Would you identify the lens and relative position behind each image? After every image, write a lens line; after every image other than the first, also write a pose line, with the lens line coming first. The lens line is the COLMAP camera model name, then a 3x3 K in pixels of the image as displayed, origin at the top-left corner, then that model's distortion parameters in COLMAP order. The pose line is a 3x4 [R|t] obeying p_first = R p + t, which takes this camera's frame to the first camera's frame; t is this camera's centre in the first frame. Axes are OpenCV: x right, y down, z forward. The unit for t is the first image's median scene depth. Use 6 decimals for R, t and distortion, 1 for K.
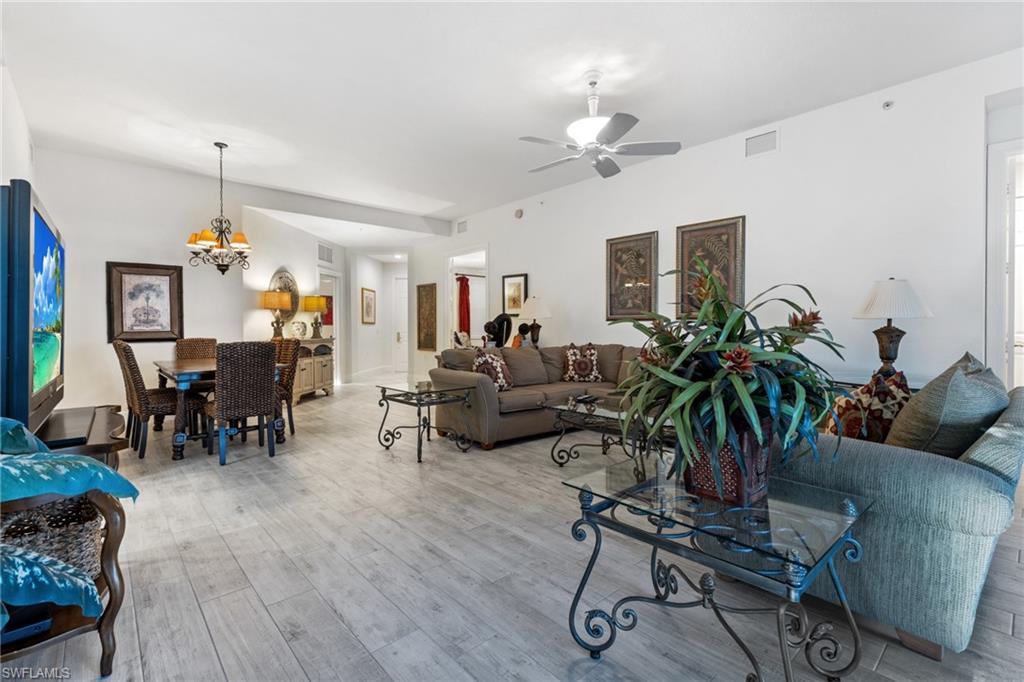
lens RADIAL K [[464.4, 0, 519.0], [0, 464.4, 340.7], [0, 0, 1]] dist [0.007555, -0.002559]
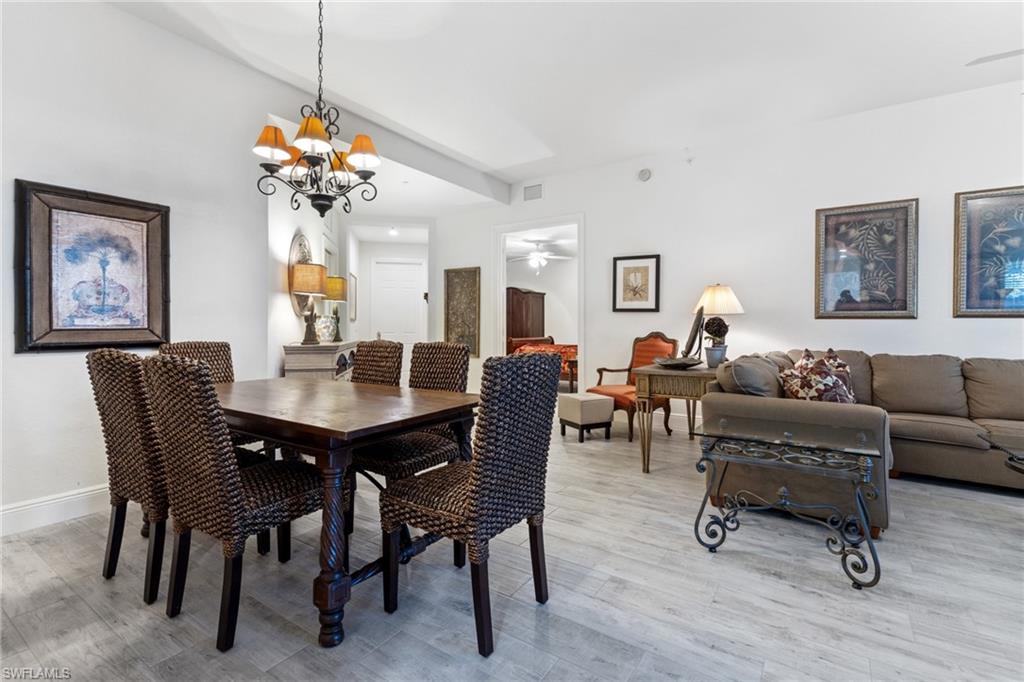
lens RADIAL K [[464.4, 0, 514.1], [0, 464.4, 341.7], [0, 0, 1]] dist [0.007555, -0.002559]
pose [[0.971940, 0.000394, 0.235227, -0.488218], [-0.001162, 0.999994, 0.003126, -0.007924], [-0.235225, -0.003311, 0.971935, 0.409181]]
